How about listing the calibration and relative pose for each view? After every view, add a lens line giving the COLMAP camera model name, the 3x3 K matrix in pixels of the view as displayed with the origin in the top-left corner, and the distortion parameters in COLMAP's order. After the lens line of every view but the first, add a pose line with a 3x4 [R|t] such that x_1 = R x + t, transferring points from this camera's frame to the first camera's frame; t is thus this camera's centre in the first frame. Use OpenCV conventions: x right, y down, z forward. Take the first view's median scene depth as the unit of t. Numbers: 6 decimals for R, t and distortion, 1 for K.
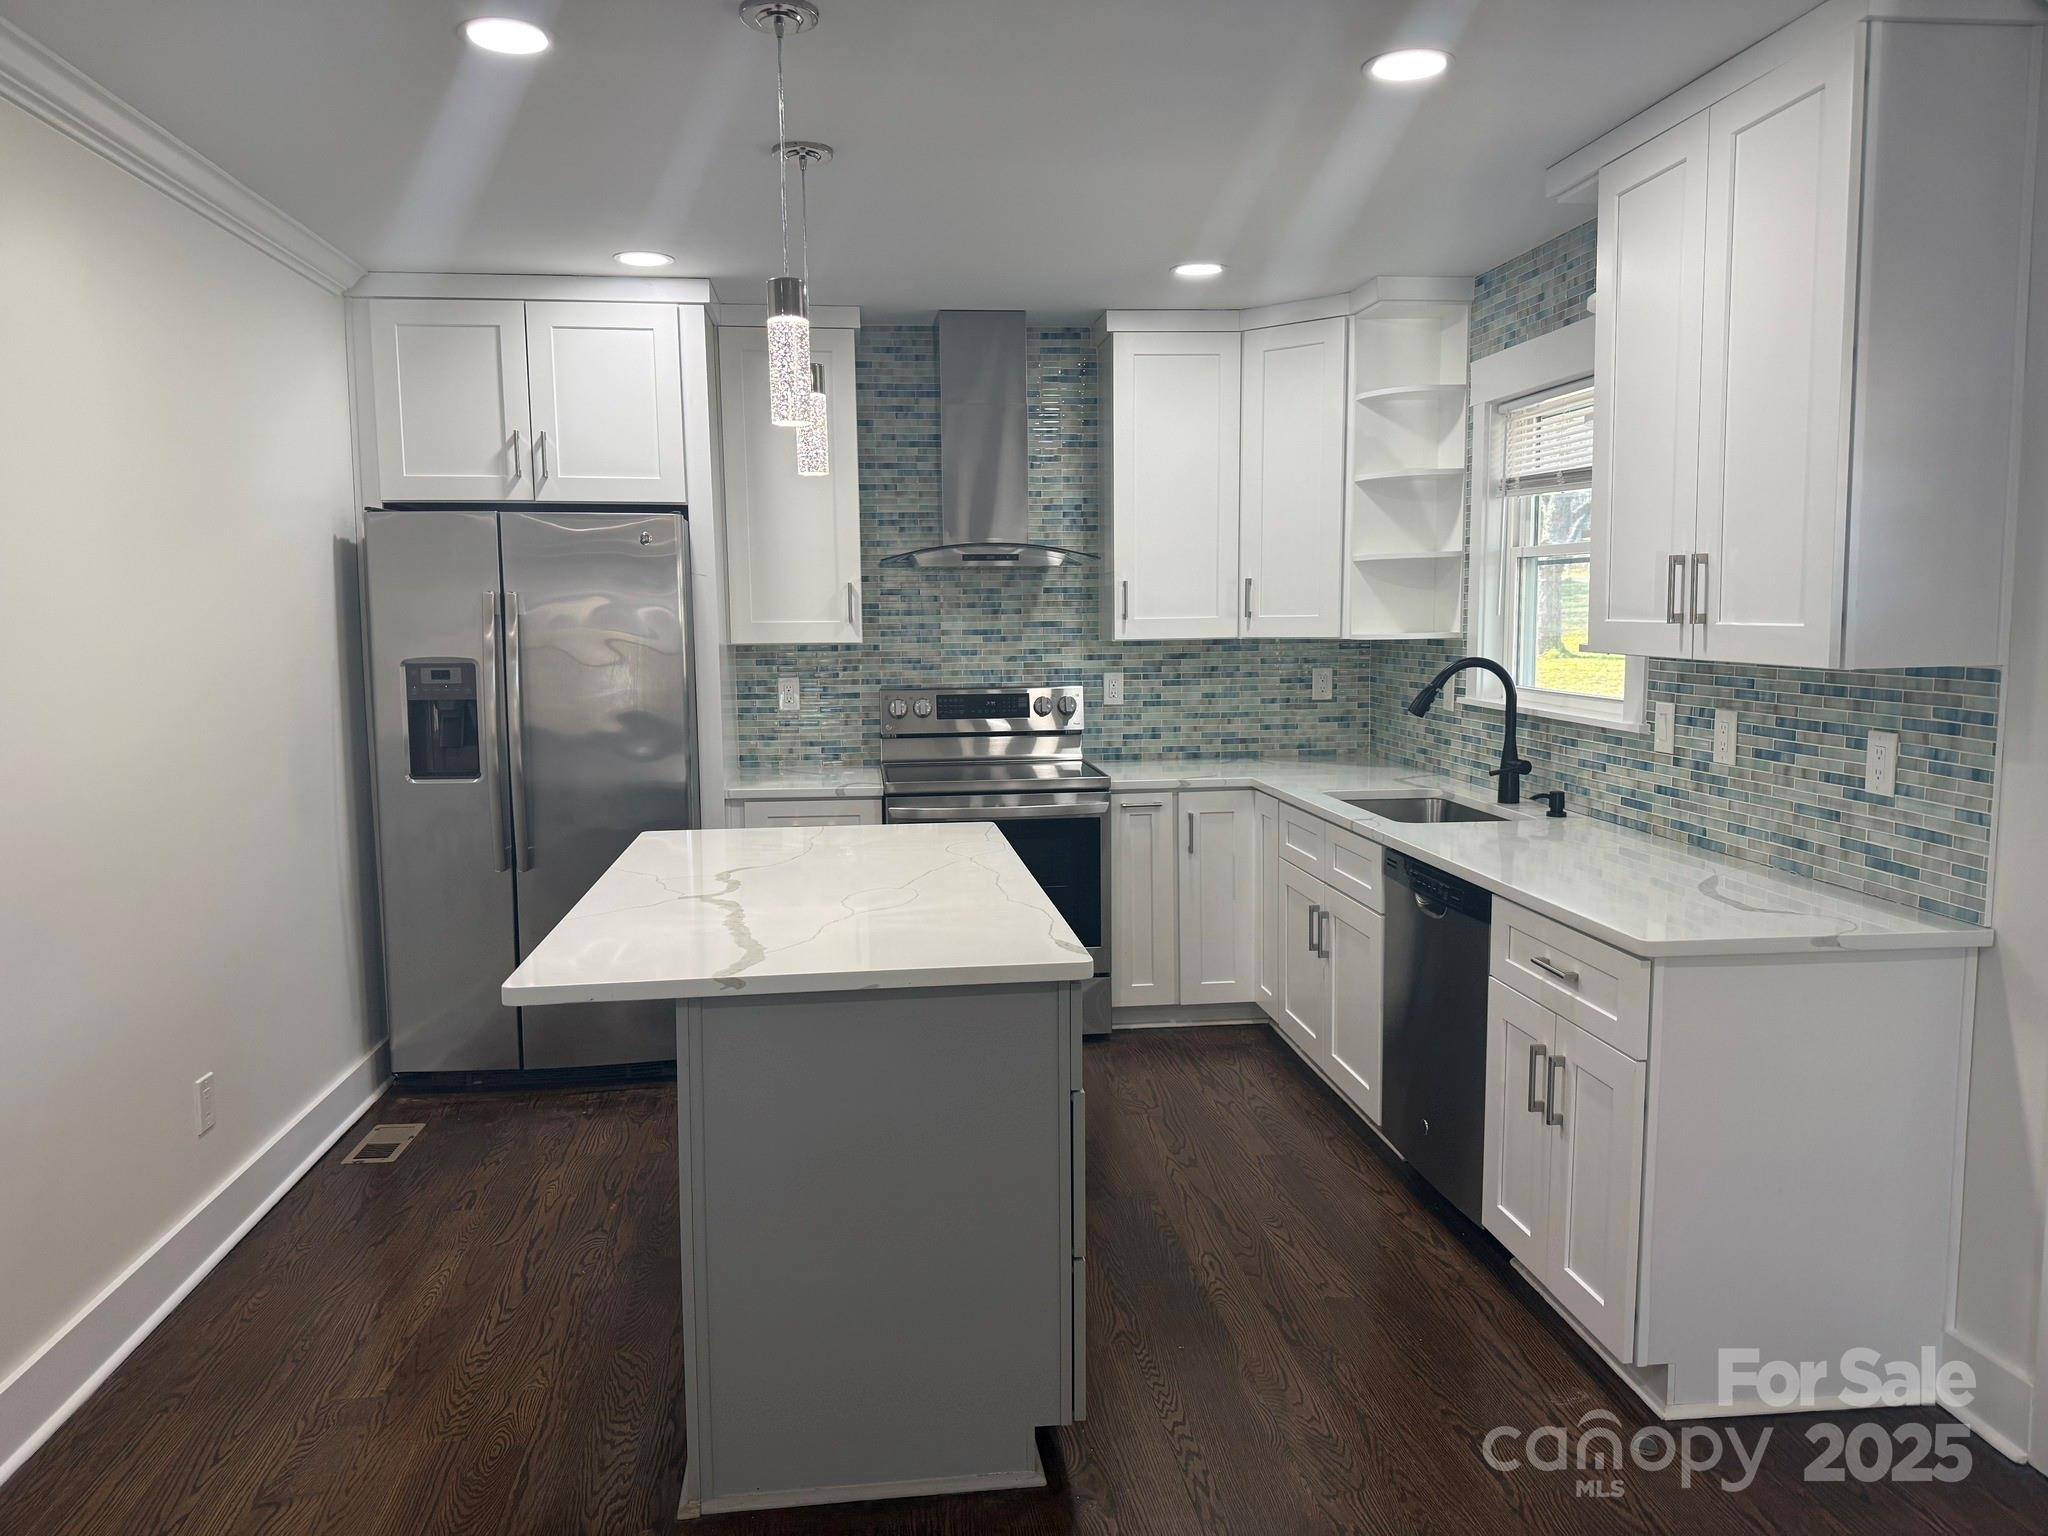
lens RADIAL K [[1419.4, 0, 1016.3], [0, 1419.4, 763.3], [0, 0, 1]] dist [0.165211, -0.334946]
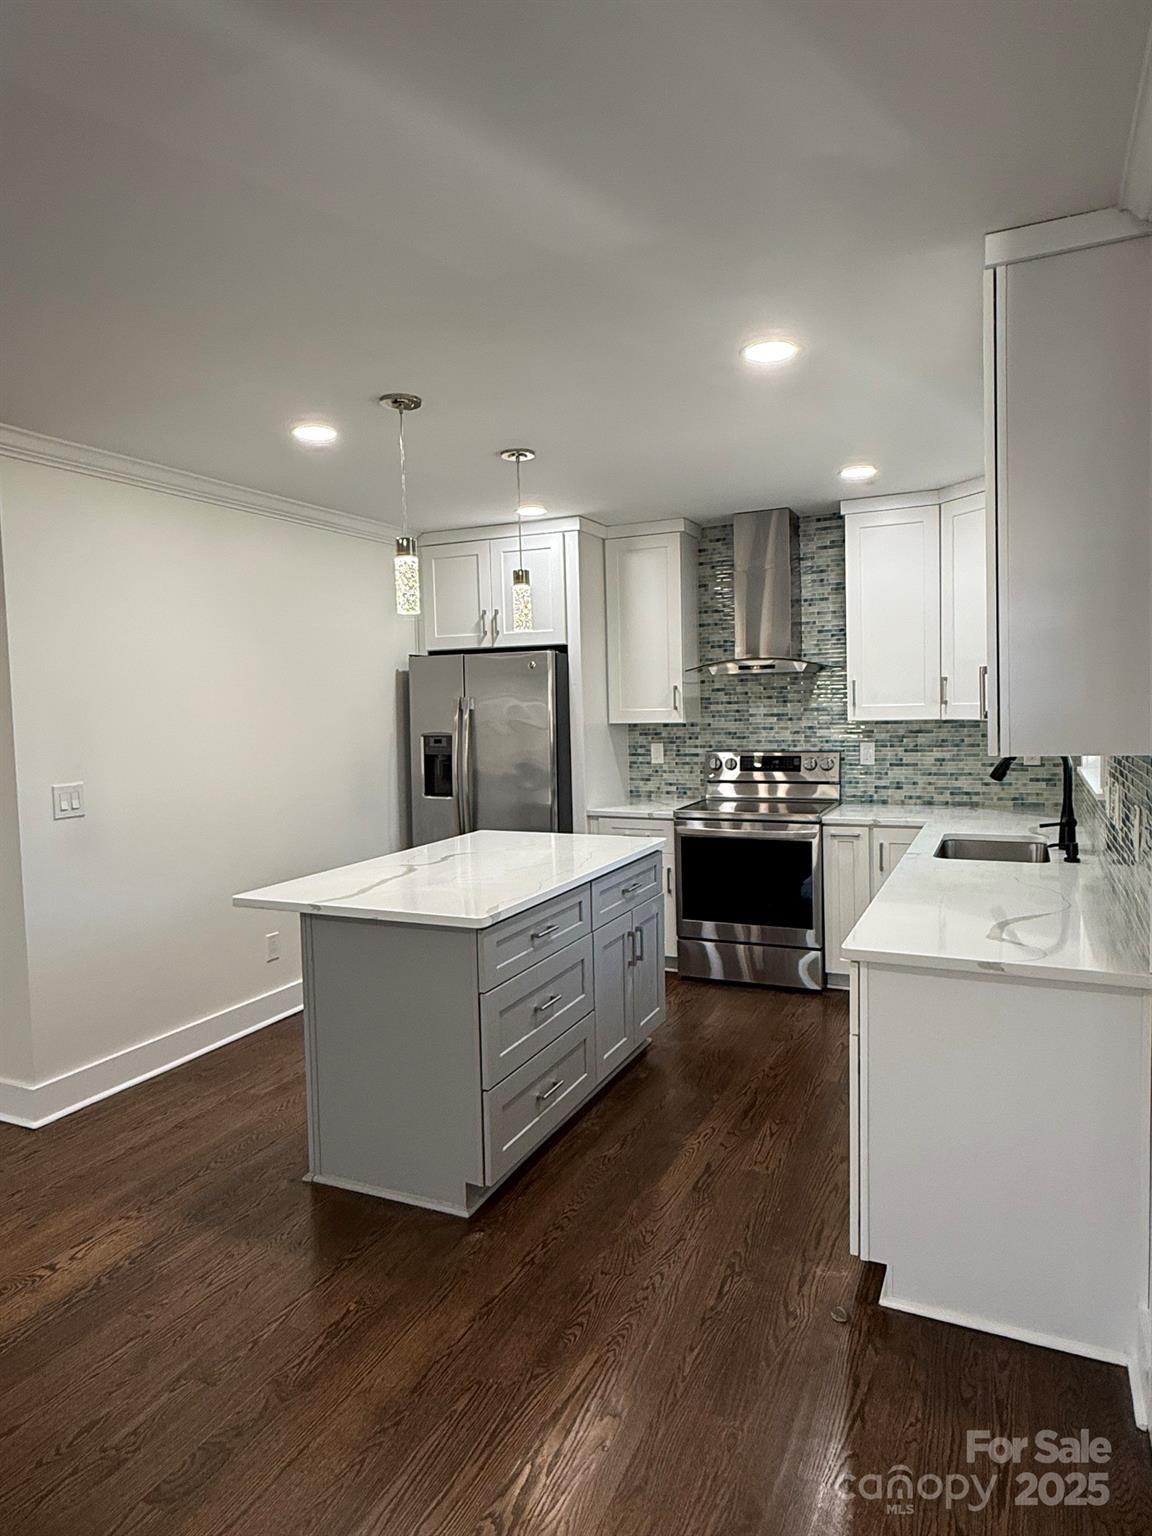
lens RADIAL K [[933.4, 0, 578.8], [0, 933.4, 759.7], [0, 0, 1]] dist [0.000781, -0.000164]
pose [[0.854534, 0.021746, -0.518940, 0.342444], [-0.039820, 0.998926, -0.023711, -0.013553], [0.517867, 0.040926, 0.854482, 0.045360]]
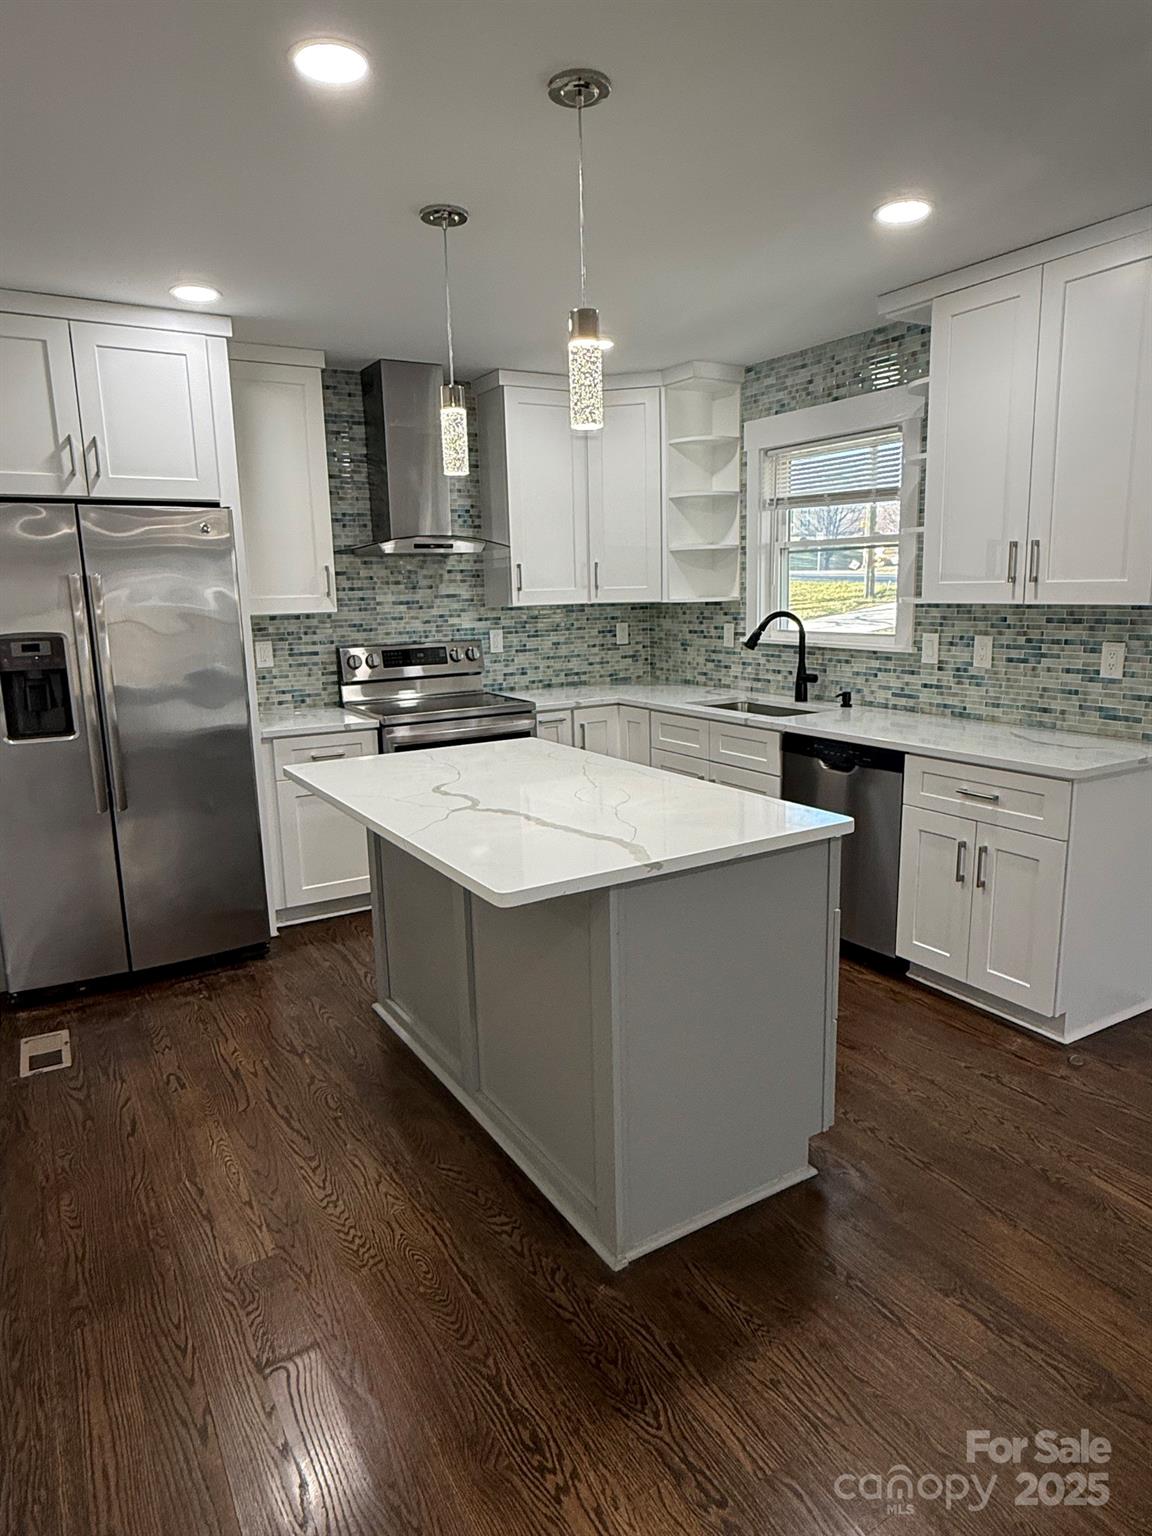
lens RADIAL K [[933.4, 0, 578.8], [0, 933.4, 759.7], [0, 0, 1]] dist [0.000781, -0.000164]
pose [[0.911590, -0.087526, 0.401676, -0.266700], [0.059773, 0.994909, 0.081140, -0.006127], [-0.406733, -0.049957, 0.912180, 0.123034]]
